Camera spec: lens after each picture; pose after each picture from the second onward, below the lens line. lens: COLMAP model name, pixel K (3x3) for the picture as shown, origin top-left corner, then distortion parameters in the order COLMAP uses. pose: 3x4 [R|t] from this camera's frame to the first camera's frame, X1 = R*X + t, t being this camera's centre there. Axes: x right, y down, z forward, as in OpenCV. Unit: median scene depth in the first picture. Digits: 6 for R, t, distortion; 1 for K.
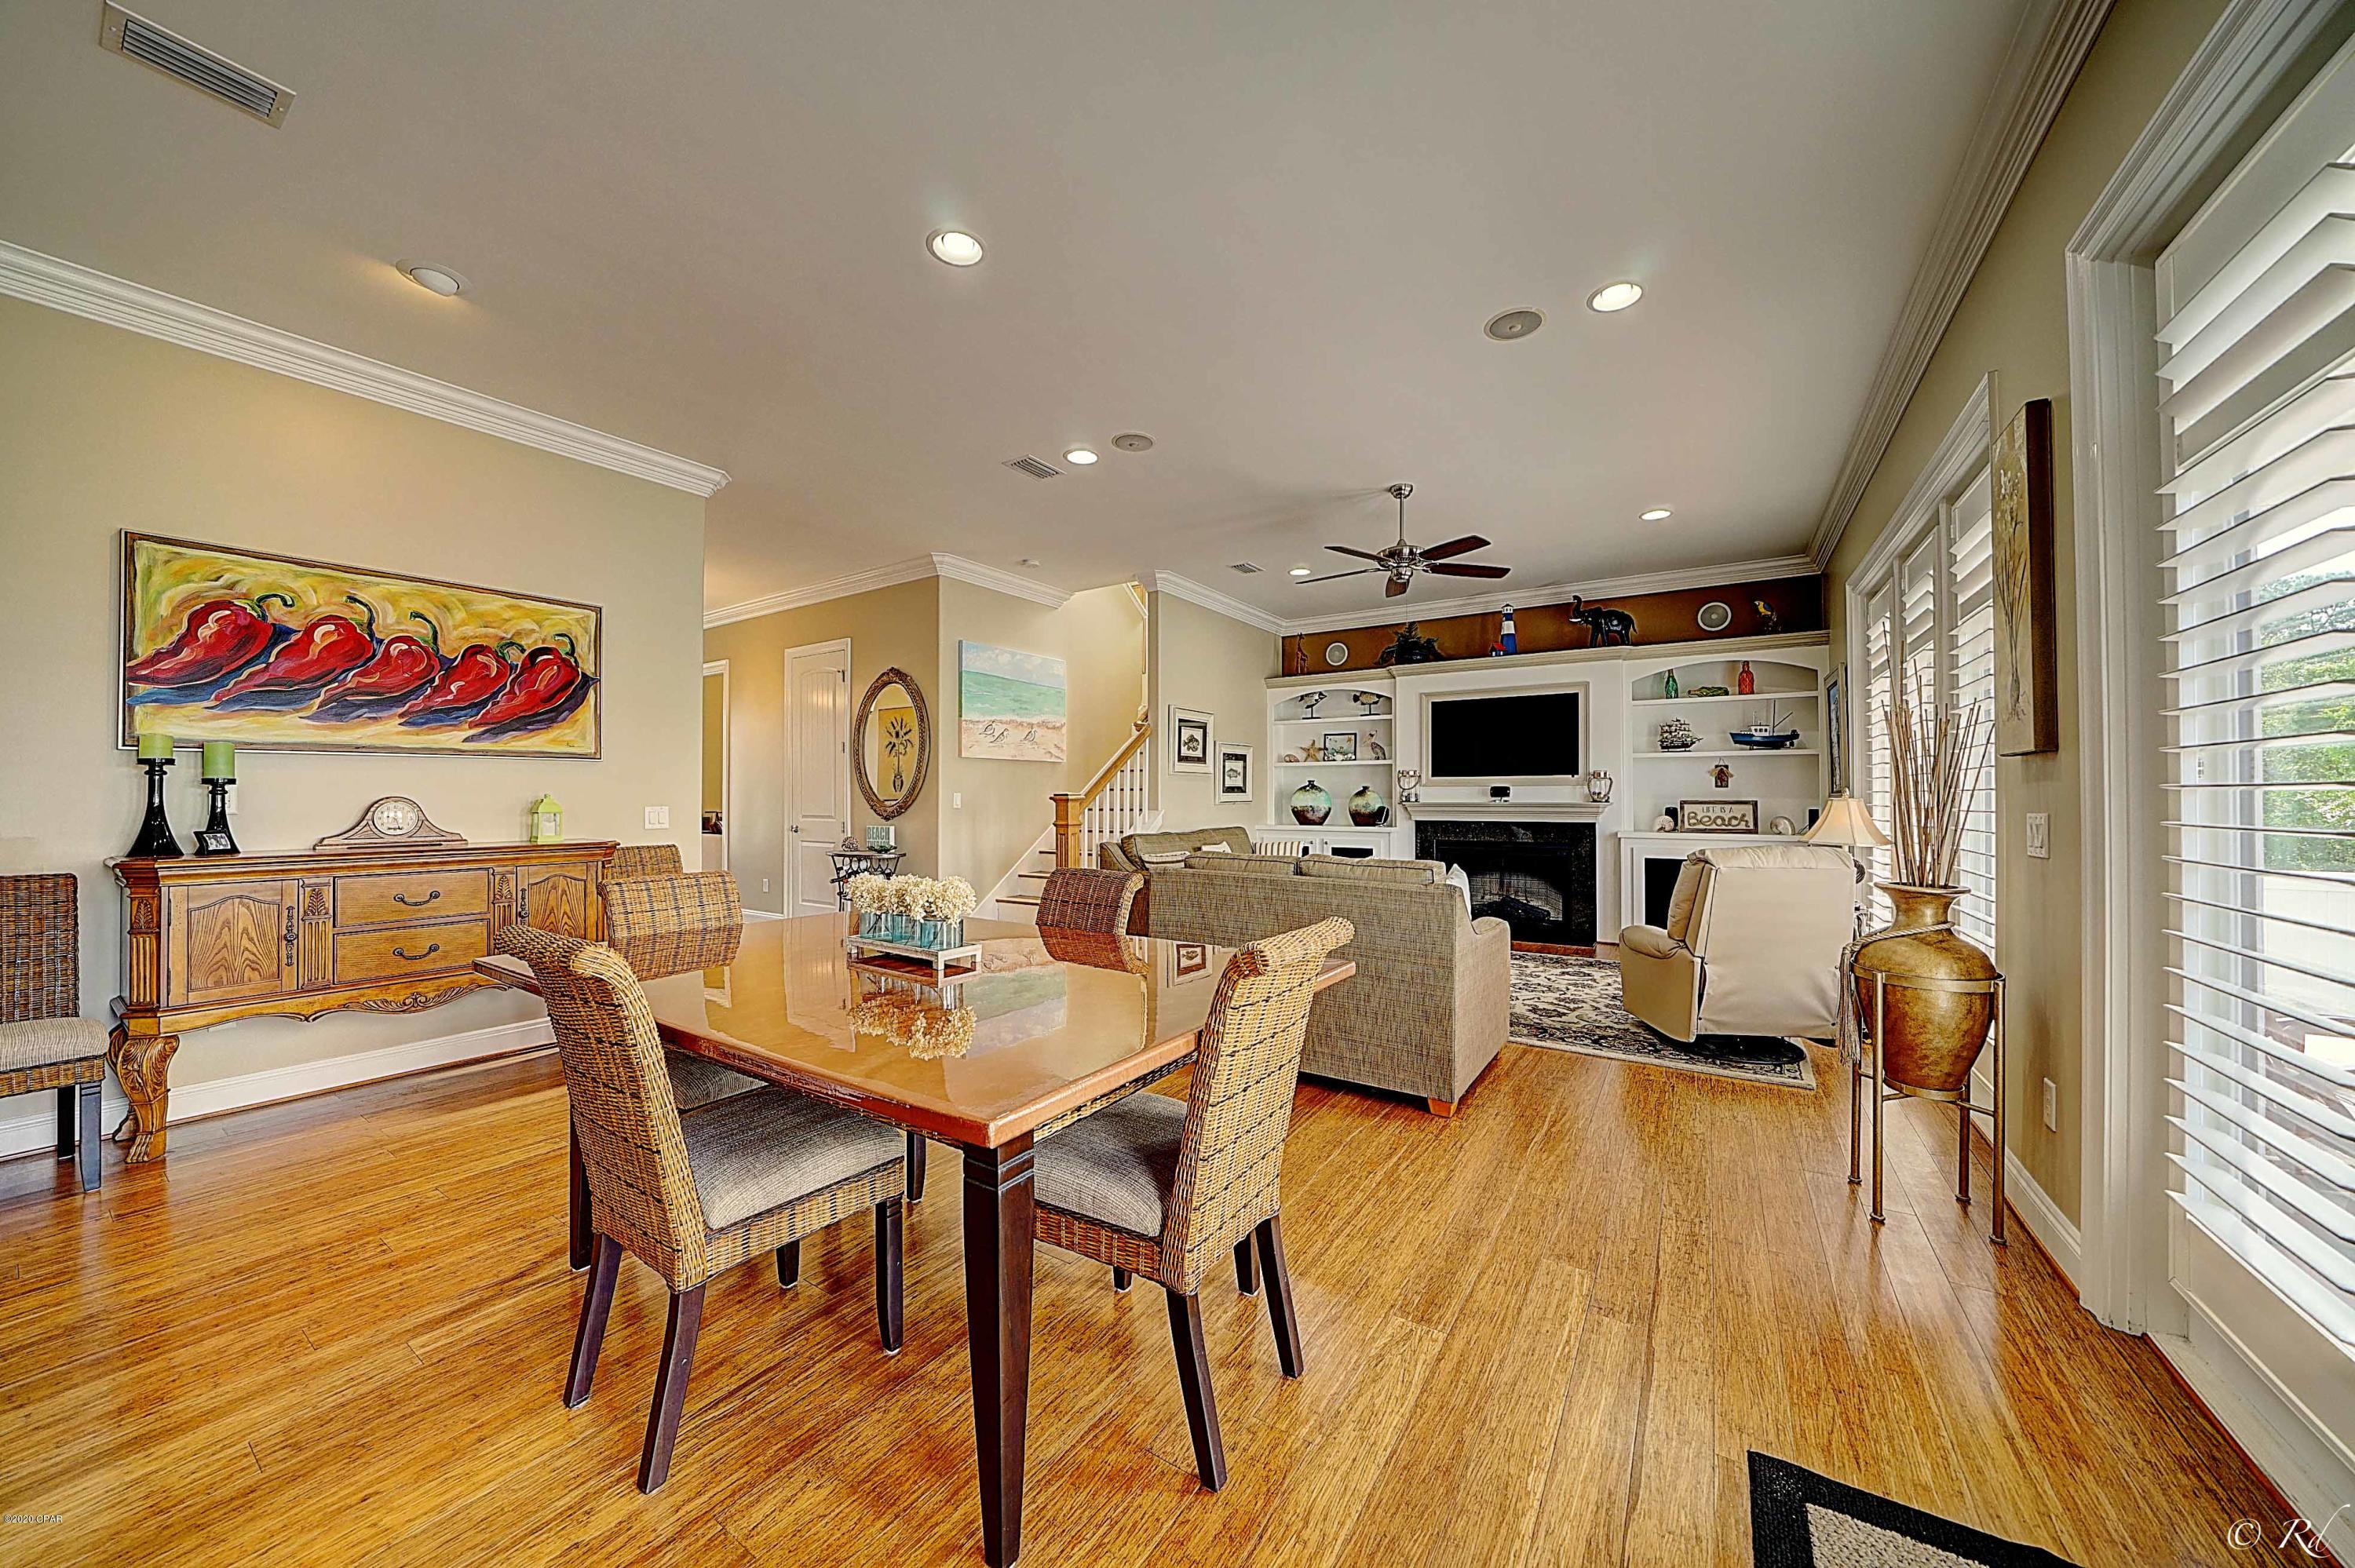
lens RADIAL K [[818.9, 0, 1170.2], [0, 818.9, 785.7], [0, 0, 1]] dist [-0.022814, 0.001661]
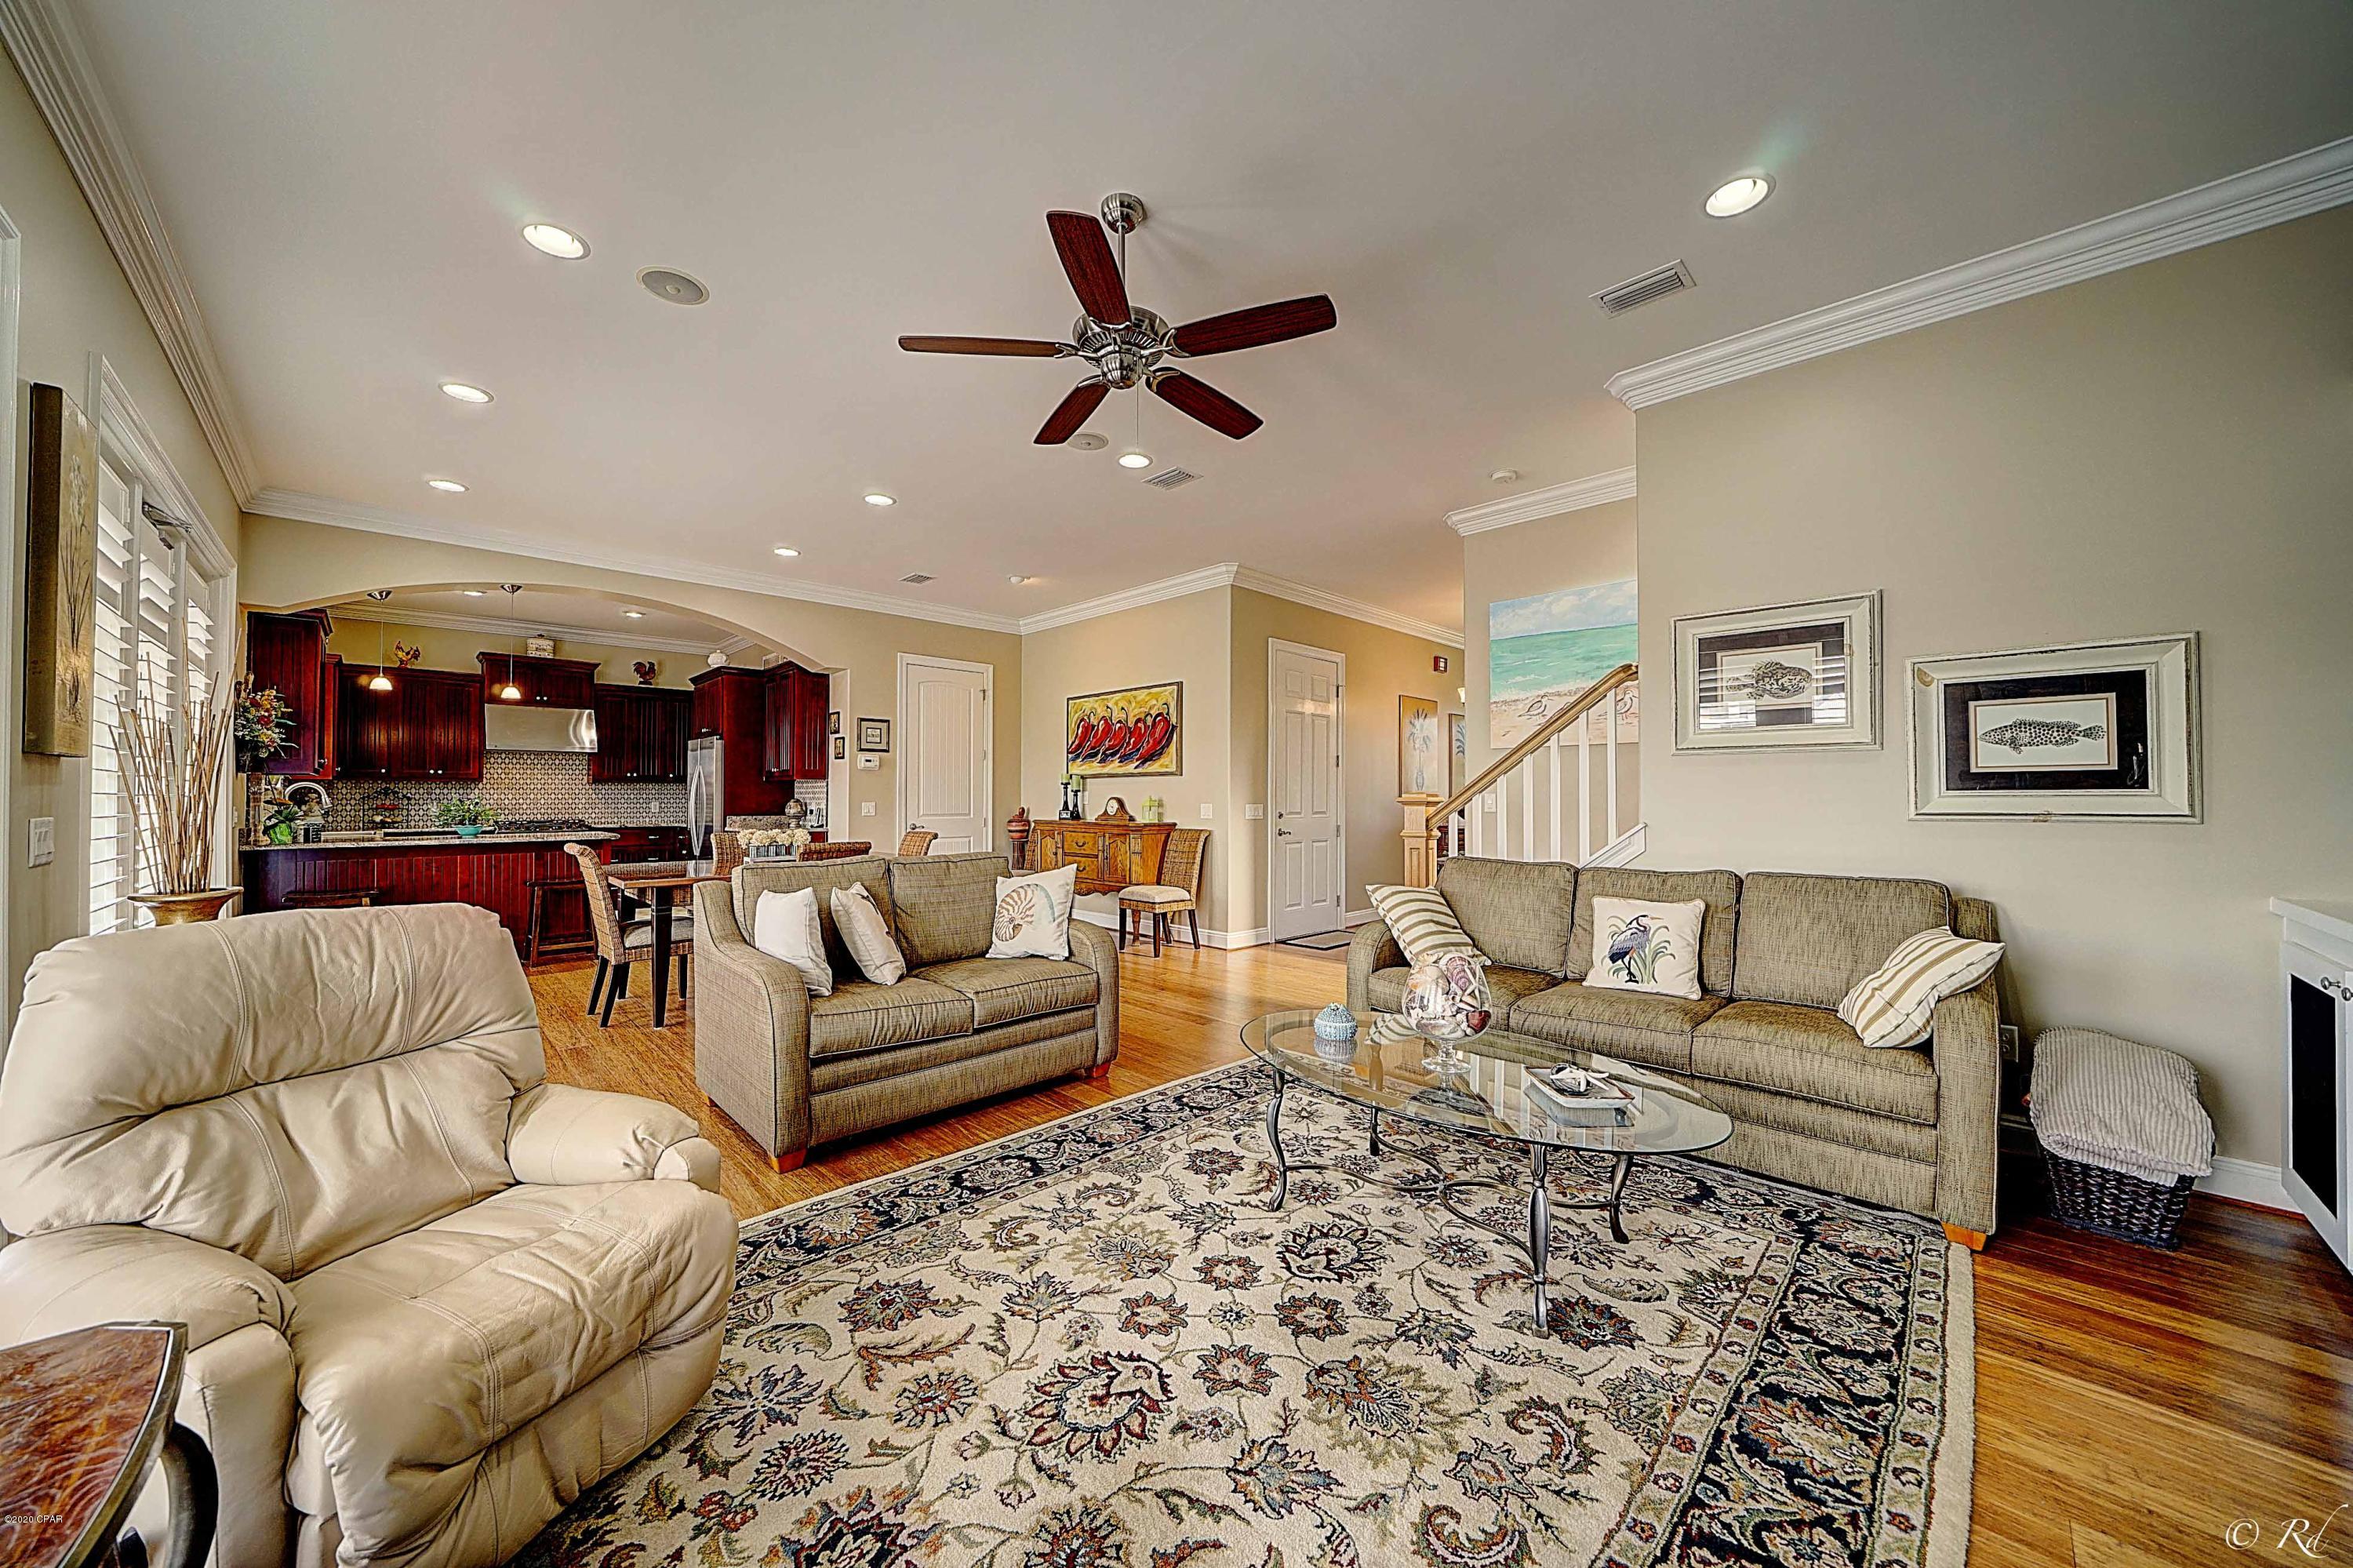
lens RADIAL K [[818.4, 0, 1178.8], [0, 818.4, 785.2], [0, 0, 1]] dist [-0.022814, 0.001661]
pose [[-0.203285, -0.012944, -0.979034, 0.576239], [0.012391, 0.999799, -0.015791, 0.009269], [0.979041, -0.015341, -0.203084, 0.838709]]
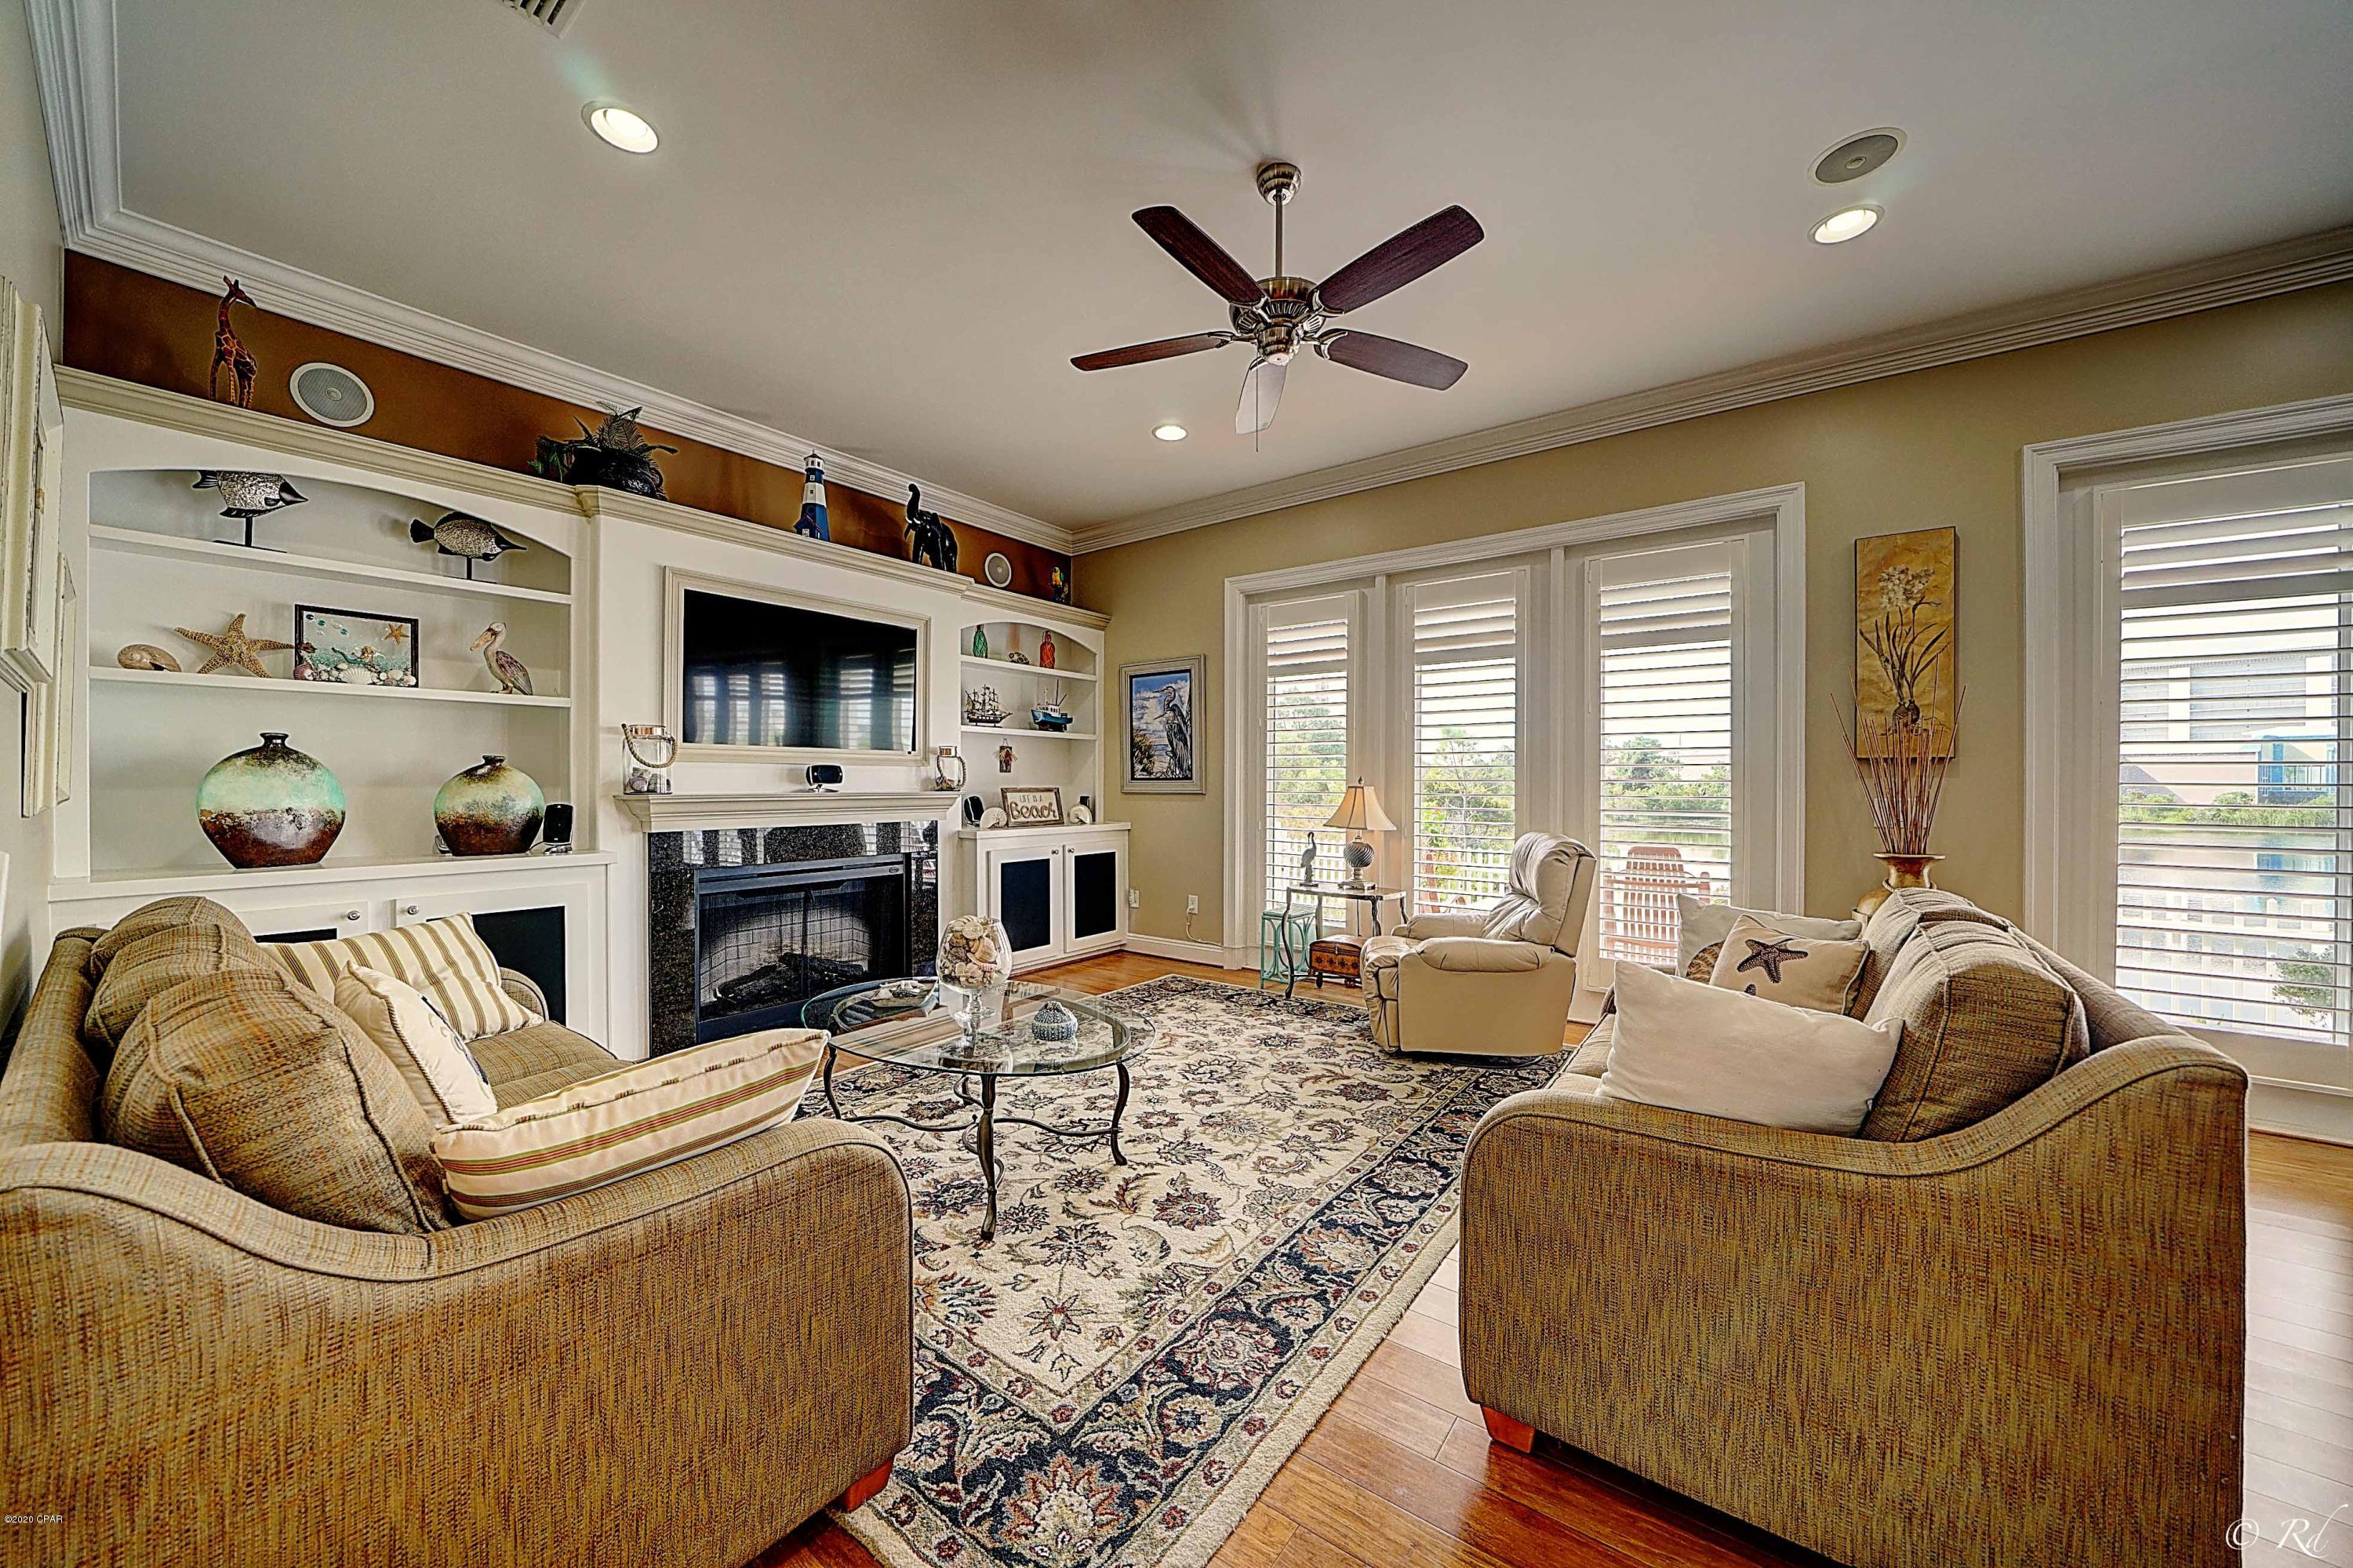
lens RADIAL K [[818.4, 0, 1178.6], [0, 818.4, 785.4], [0, 0, 1]] dist [-0.022814, 0.001661]
pose [[0.060778, -0.003044, 0.998147, -0.167556], [-0.017213, 0.999843, 0.004097, 0.009113], [-0.998003, -0.017430, 0.060717, 0.757340]]
